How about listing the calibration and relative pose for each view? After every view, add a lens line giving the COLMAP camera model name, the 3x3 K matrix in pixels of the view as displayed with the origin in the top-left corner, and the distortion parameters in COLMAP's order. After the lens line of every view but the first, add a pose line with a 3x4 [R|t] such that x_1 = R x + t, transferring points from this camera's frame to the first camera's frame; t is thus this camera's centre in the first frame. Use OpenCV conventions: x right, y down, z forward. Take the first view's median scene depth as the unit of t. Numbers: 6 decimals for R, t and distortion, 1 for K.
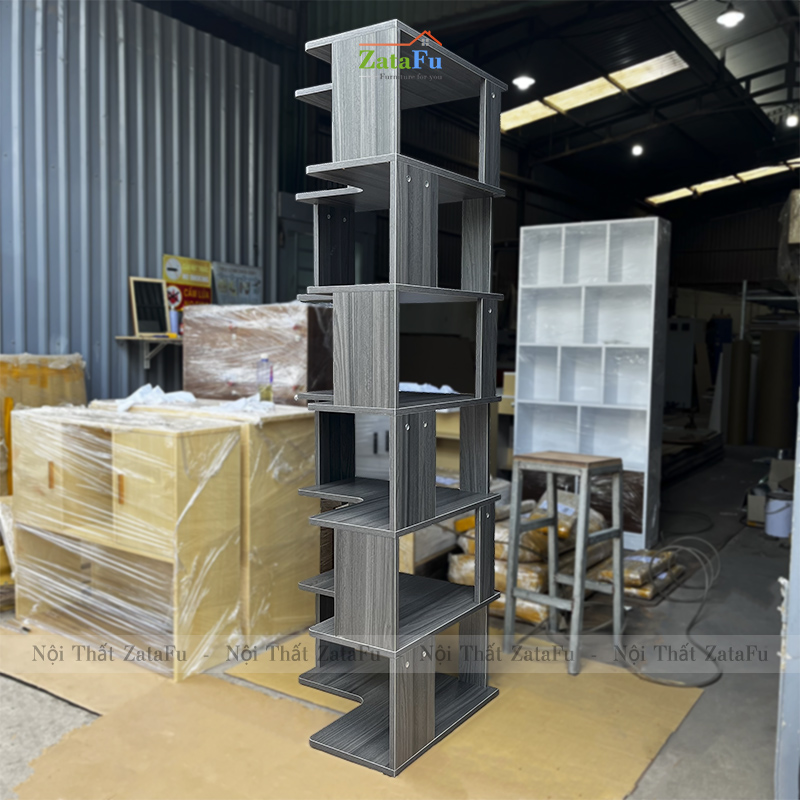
lens RADIAL K [[814.4, 0, 401.2], [0, 814.4, 400.6], [0, 0, 1]] dist [0.026164, 0.000000]
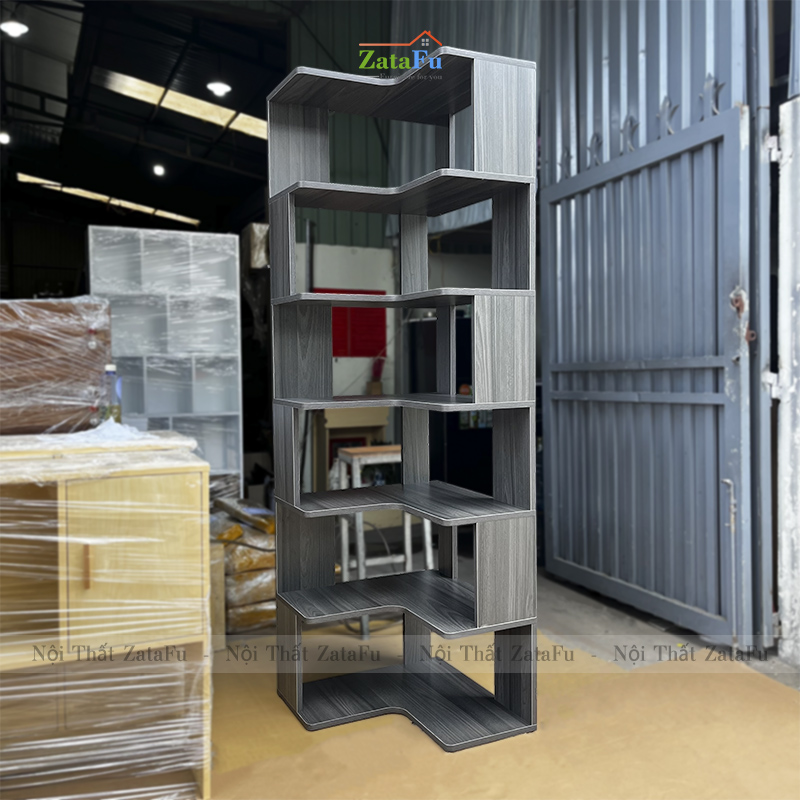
lens RADIAL K [[814.4, 0, 401.8], [0, 814.4, 393.4], [0, 0, 1]] dist [0.026164, 0.000000]
pose [[0.504107, -0.054085, 0.861946, -1.048690], [0.079316, 0.996719, 0.016154, -0.032060], [-0.859991, 0.060223, 0.506743, 0.568475]]
